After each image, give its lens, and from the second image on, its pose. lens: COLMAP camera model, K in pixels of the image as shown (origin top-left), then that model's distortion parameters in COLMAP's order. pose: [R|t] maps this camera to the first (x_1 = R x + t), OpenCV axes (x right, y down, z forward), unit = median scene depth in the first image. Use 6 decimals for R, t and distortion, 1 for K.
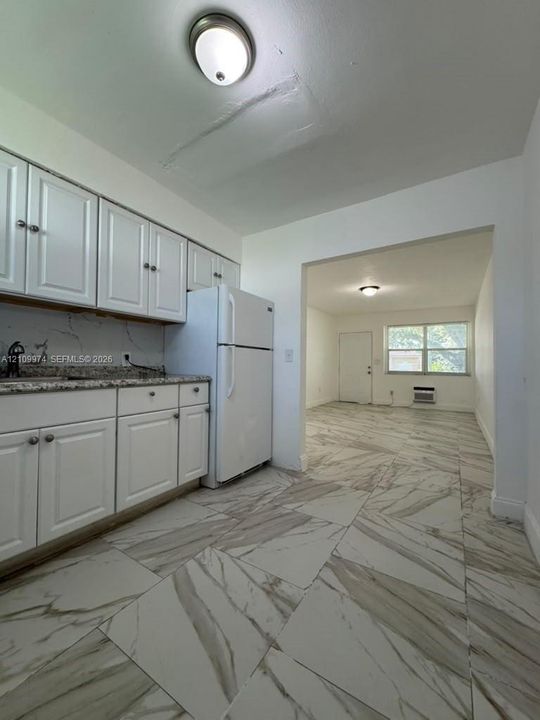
lens RADIAL K [[289.8, 0, 270.8], [0, 289.8, 359.1], [0, 0, 1]] dist [-0.001586, -0.000170]
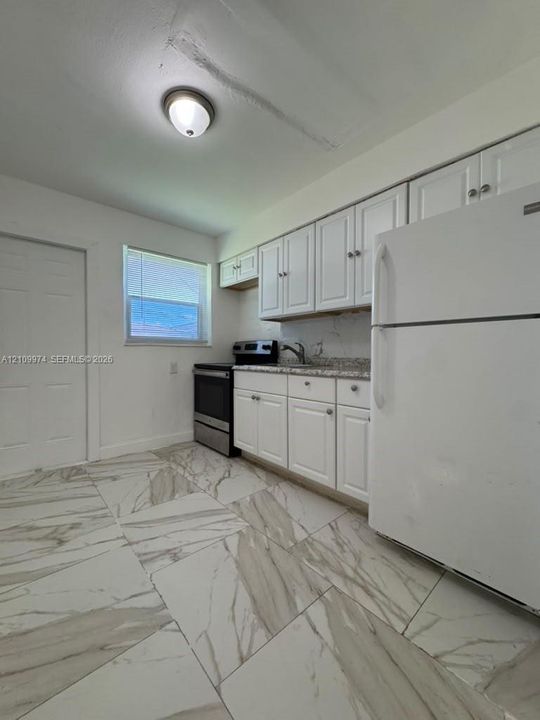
lens RADIAL K [[289.8, 0, 270.8], [0, 289.8, 359.1], [0, 0, 1]] dist [-0.001586, -0.000170]
pose [[-0.282651, 0.008007, -0.959189, 0.750809], [0.015903, 0.999867, 0.003660, 0.024674], [0.959091, -0.014219, -0.282740, 1.312418]]
